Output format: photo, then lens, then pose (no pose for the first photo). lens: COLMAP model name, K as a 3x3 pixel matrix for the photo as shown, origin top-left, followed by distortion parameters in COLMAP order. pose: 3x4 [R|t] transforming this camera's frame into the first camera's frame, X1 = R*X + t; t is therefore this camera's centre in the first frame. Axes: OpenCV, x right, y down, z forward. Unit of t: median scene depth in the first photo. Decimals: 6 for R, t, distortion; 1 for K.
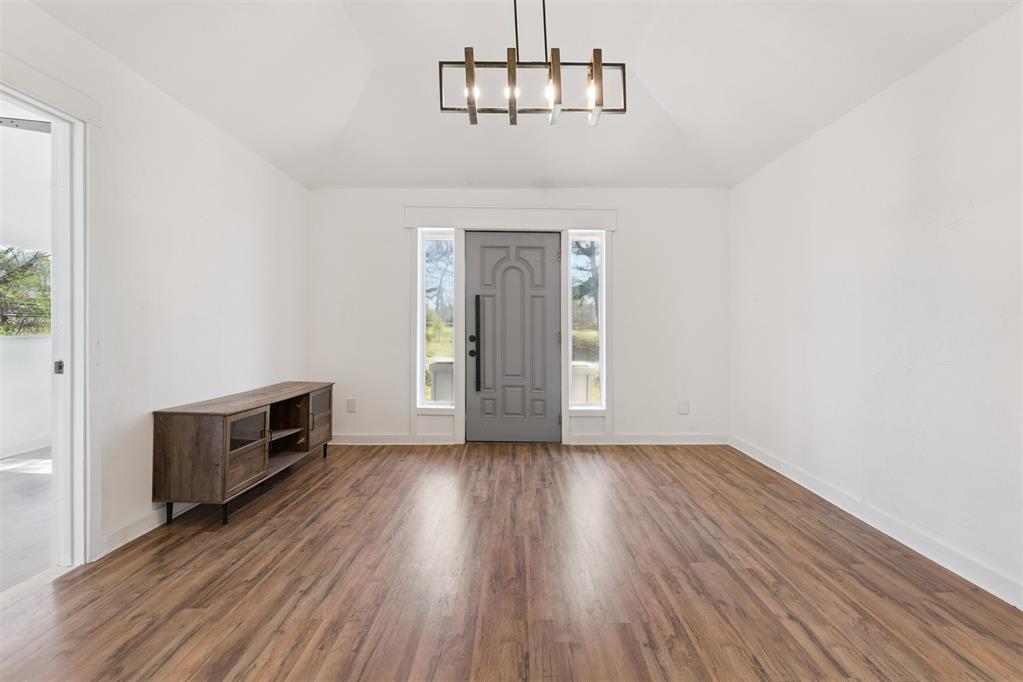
lens RADIAL K [[444.0, 0, 527.4], [0, 444.0, 328.2], [0, 0, 1]] dist [-0.001463, -0.000256]
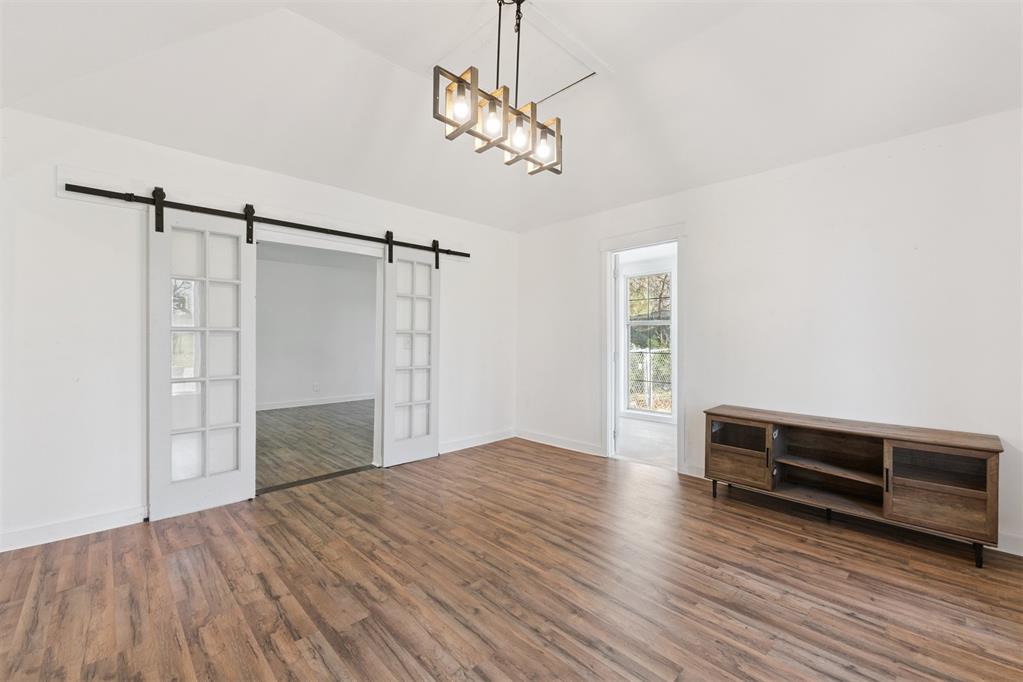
lens RADIAL K [[426.0, 0, 512.2], [0, 426.0, 338.5], [0, 0, 1]] dist [-0.000396, -0.000252]
pose [[-0.740119, -0.013884, -0.672333, 0.468431], [-0.011467, 0.999902, -0.008026, -0.008764], [0.672379, 0.001770, -0.740205, 1.161964]]
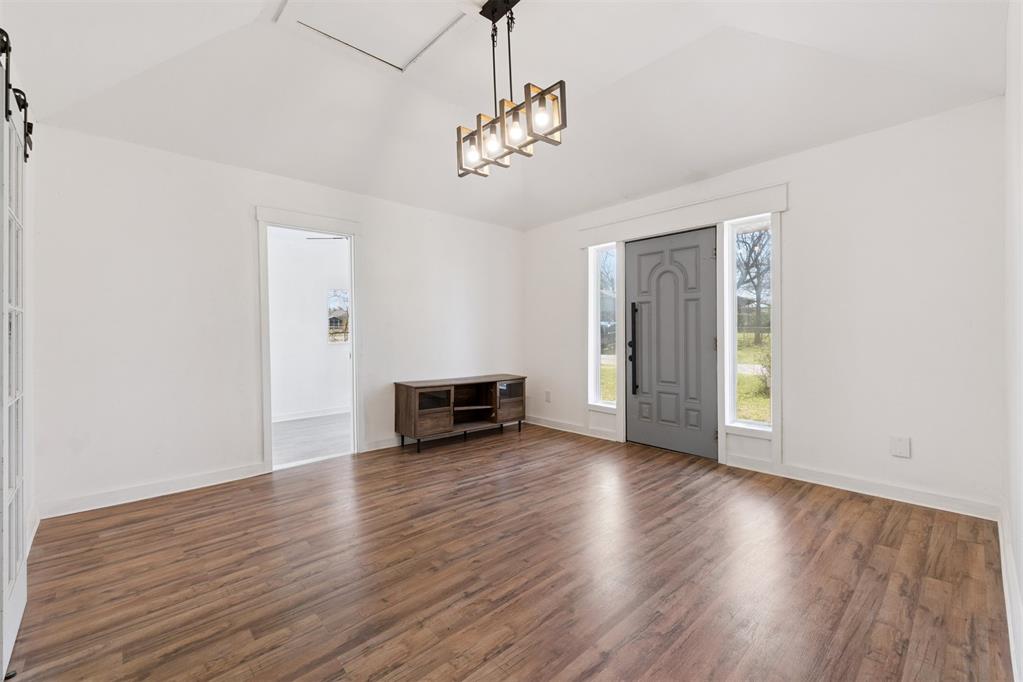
lens RADIAL K [[429.9, 0, 514.8], [0, 429.9, 339.1], [0, 0, 1]] dist [-0.001003, -0.000050]
pose [[0.661566, -0.000708, -0.749886, 0.589156], [0.007734, 0.999953, 0.005879, 0.004612], [0.749847, -0.009689, 0.661541, 0.153613]]
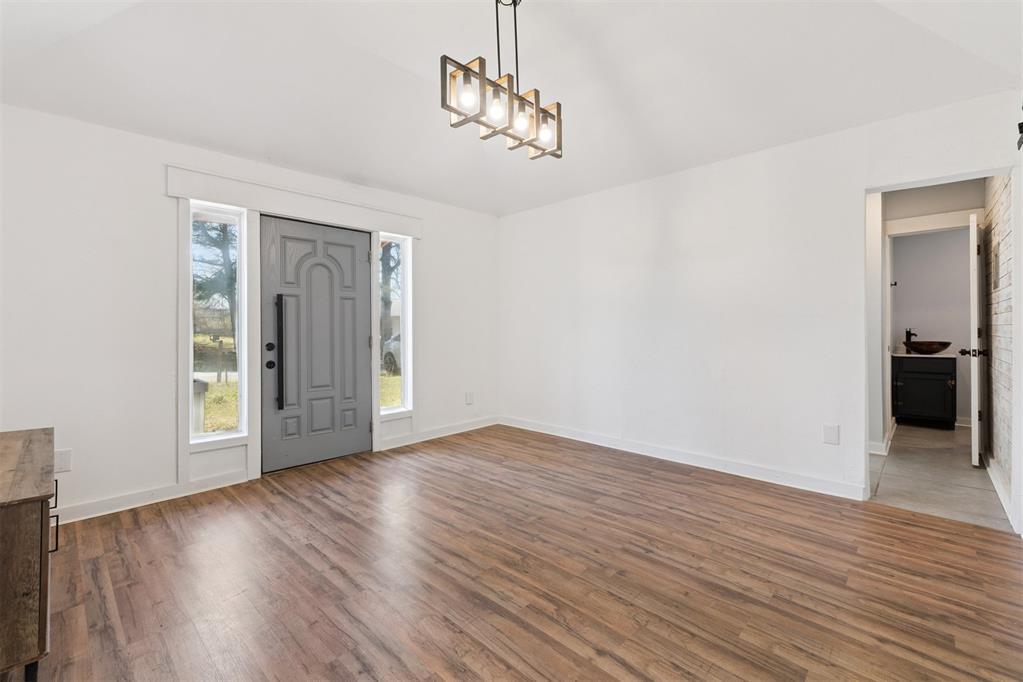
lens RADIAL K [[433.2, 0, 510.3], [0, 433.2, 331.8], [0, 0, 1]] dist [-0.000585, -0.000121]
pose [[0.709824, -0.017705, 0.704156, -0.477984], [0.015666, 0.999834, 0.009347, -0.006231], [-0.704205, 0.004397, 0.709983, 0.150719]]
